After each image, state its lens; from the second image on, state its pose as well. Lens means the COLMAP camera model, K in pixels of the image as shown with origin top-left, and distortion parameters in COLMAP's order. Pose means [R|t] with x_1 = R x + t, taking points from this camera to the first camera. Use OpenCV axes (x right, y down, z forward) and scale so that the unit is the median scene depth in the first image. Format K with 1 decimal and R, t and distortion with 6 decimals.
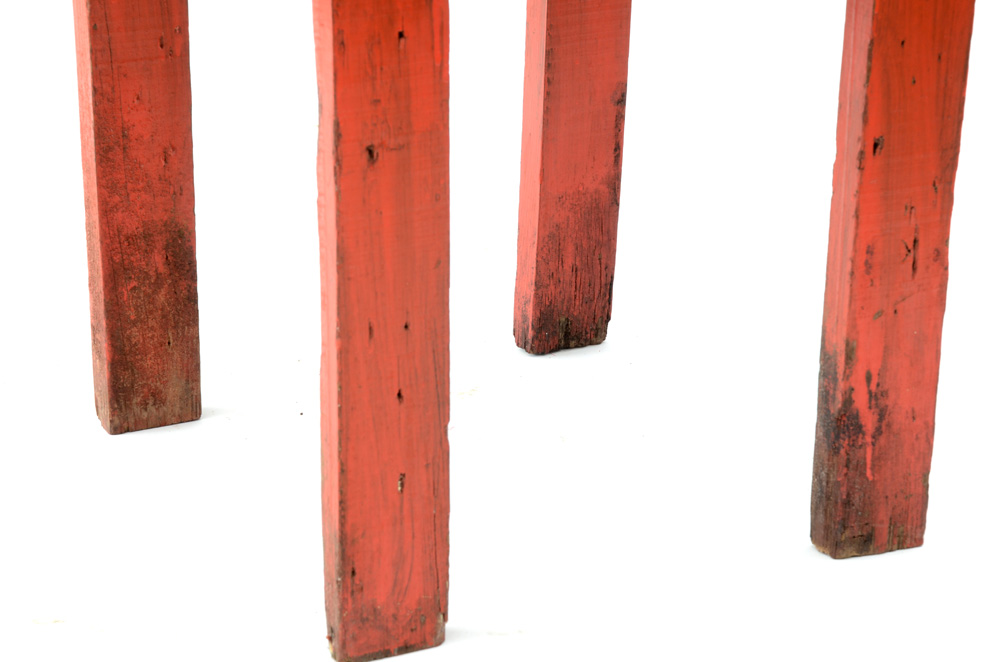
lens RADIAL K [[2808.1, 0, 504.0], [0, 2808.1, 287.3], [0, 0, 1]] dist [0.934280, 6.906047]
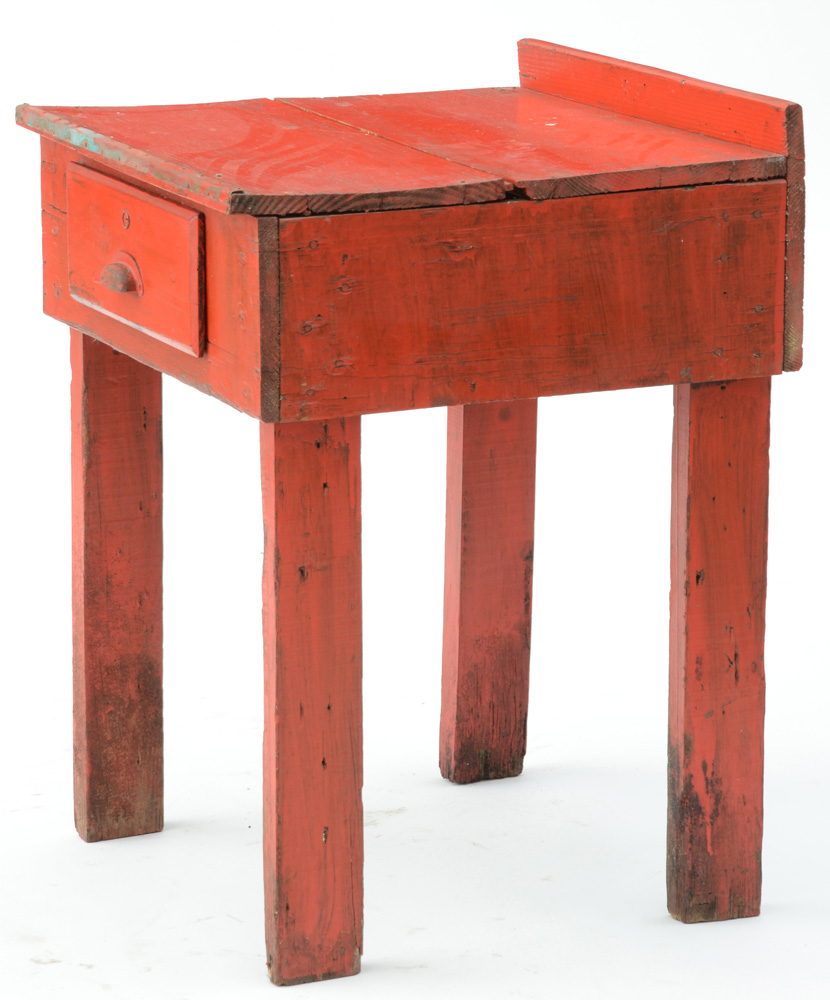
lens RADIAL K [[4188.6, 0, 415.0], [0, 4188.6, 500.0], [0, 0, 1]] dist [2.376953, 1.606730]
pose [[0.999337, -0.001834, -0.036352, 0.070764], [-0.002126, 0.994084, -0.108590, 0.120762], [0.036336, 0.108596, 0.993422, -0.882000]]
